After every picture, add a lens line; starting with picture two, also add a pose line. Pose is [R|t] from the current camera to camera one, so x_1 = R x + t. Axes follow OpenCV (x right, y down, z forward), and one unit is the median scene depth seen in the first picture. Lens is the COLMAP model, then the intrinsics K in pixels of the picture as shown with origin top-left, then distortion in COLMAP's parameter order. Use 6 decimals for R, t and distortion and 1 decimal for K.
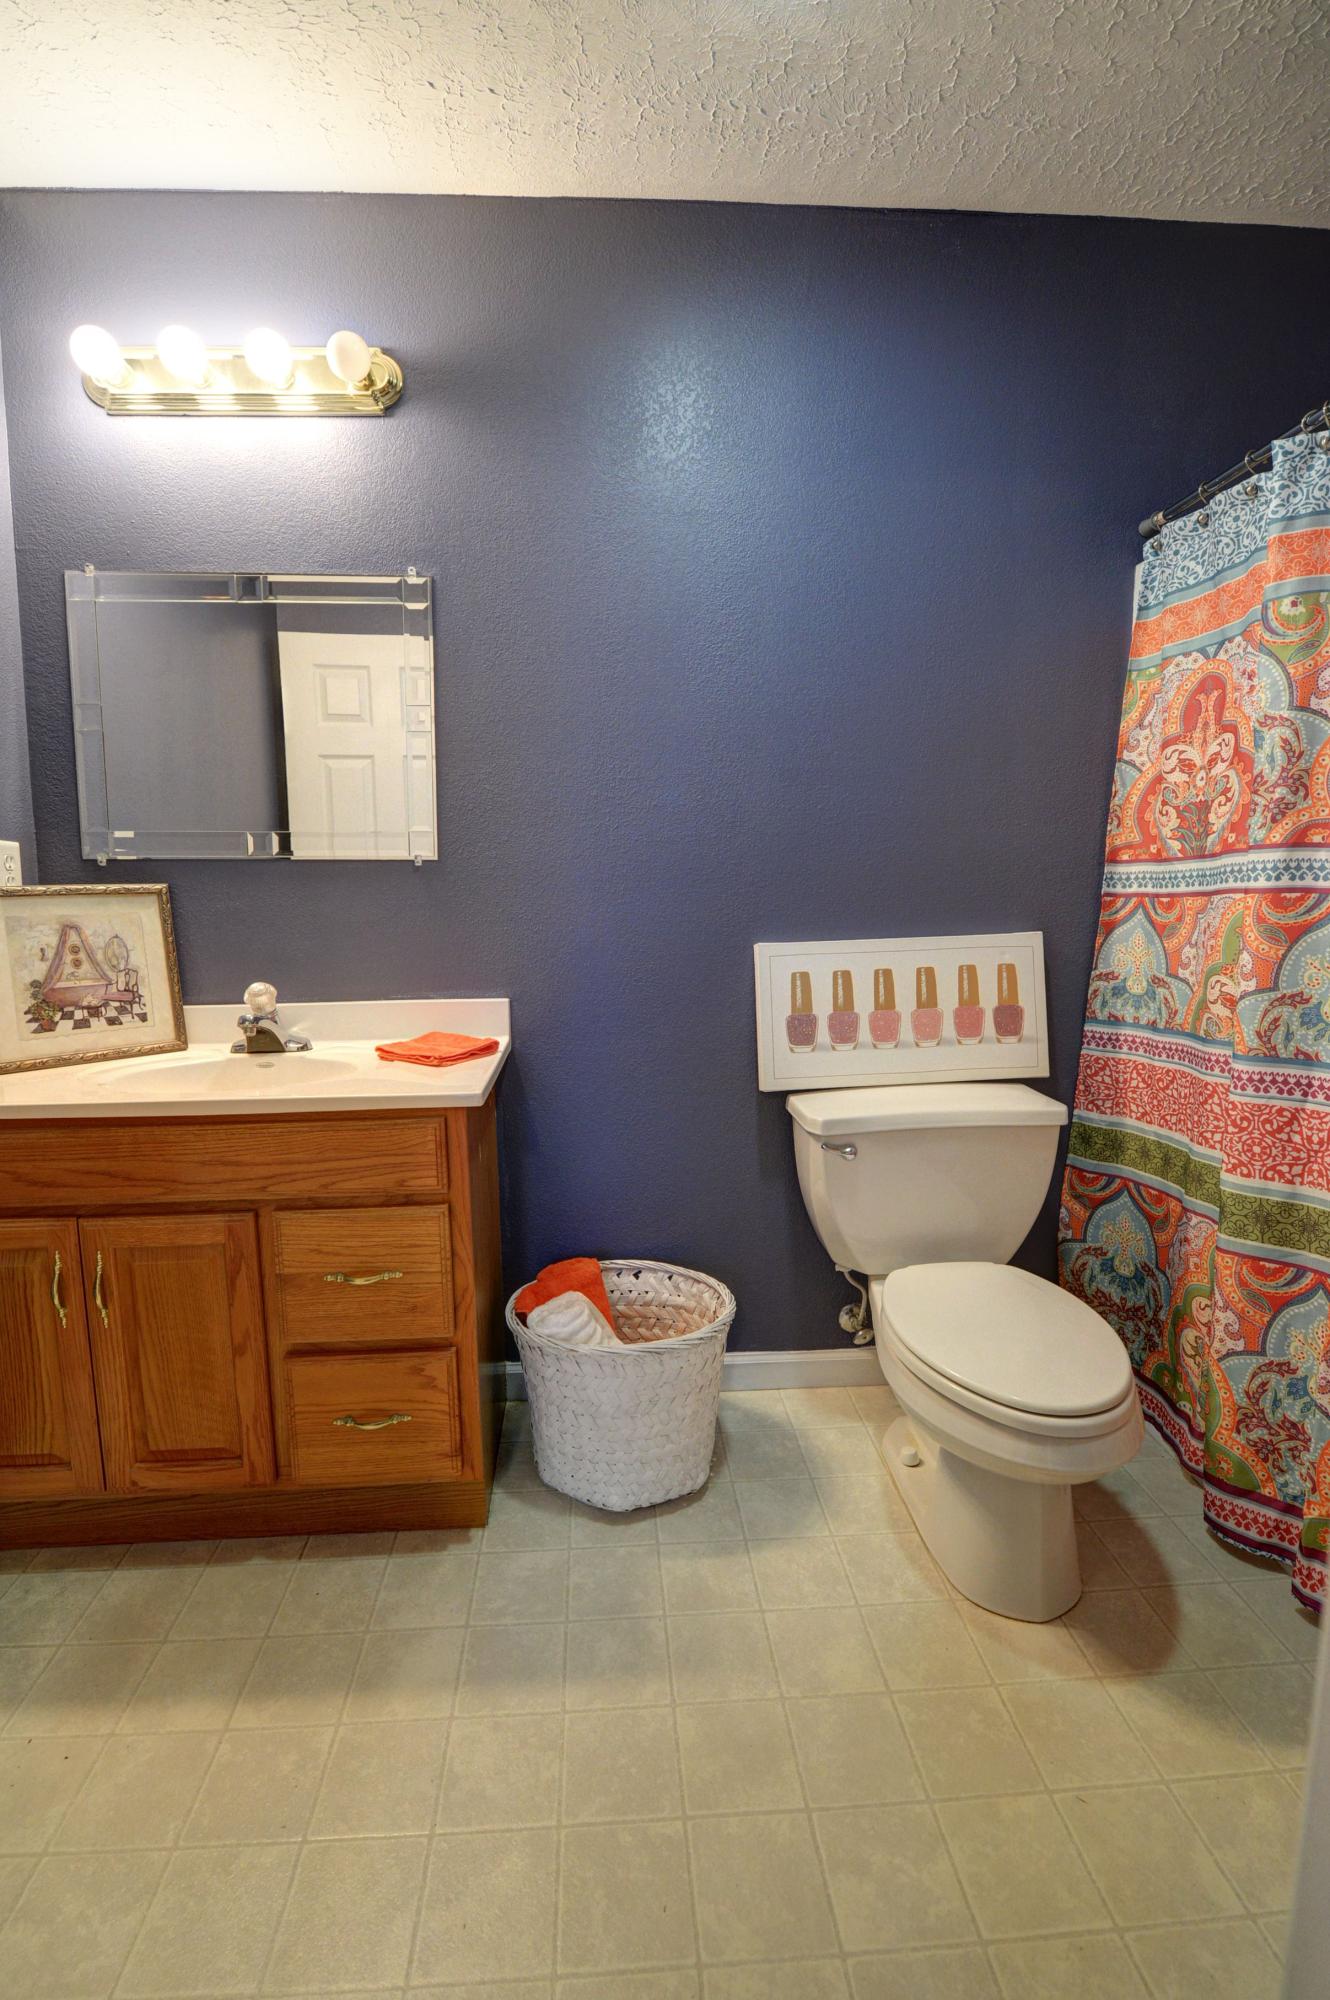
lens RADIAL K [[888.1, 0, 654.9], [0, 888.1, 1016.1], [0, 0, 1]] dist [-0.013635, -0.002293]
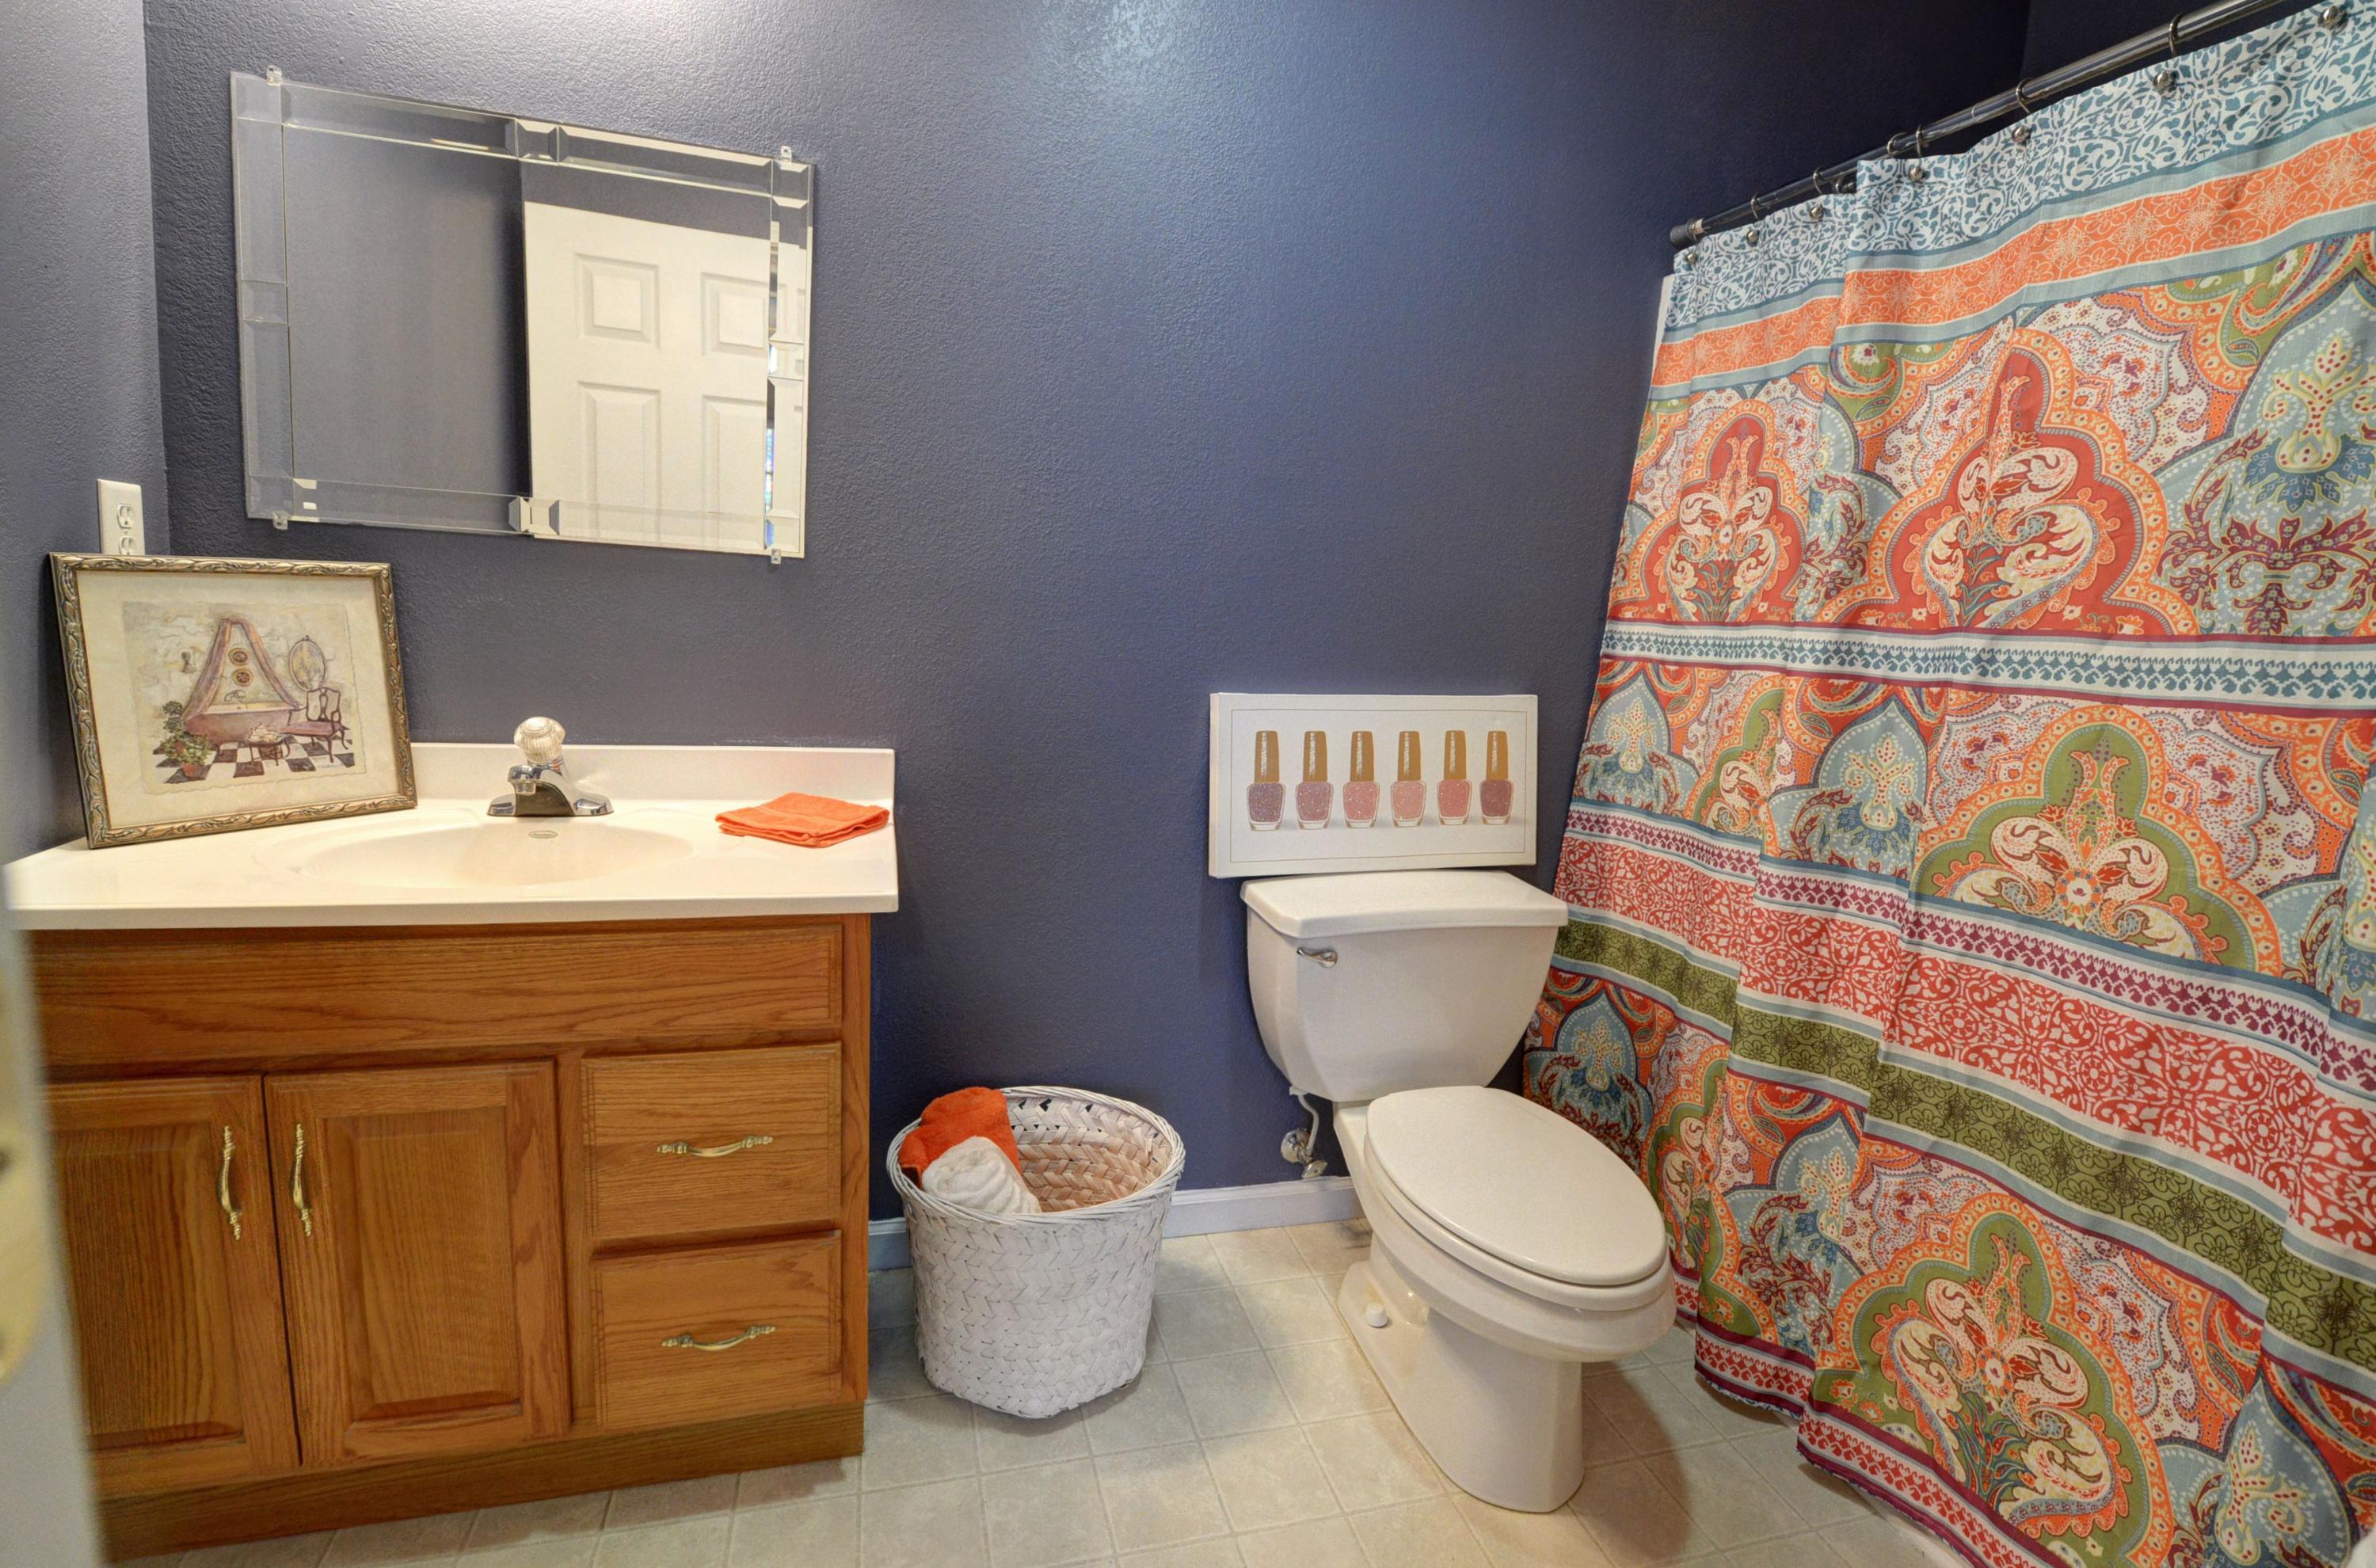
lens RADIAL K [[1055.0, 0, 1174.4], [0, 1055.0, 773.1], [0, 0, 1]] dist [-0.013635, -0.002293]
pose [[0.976808, 0.035117, 0.211216, -0.134011], [-0.043013, 0.998533, 0.032903, -0.044024], [-0.209750, -0.041225, 0.976886, 0.086543]]
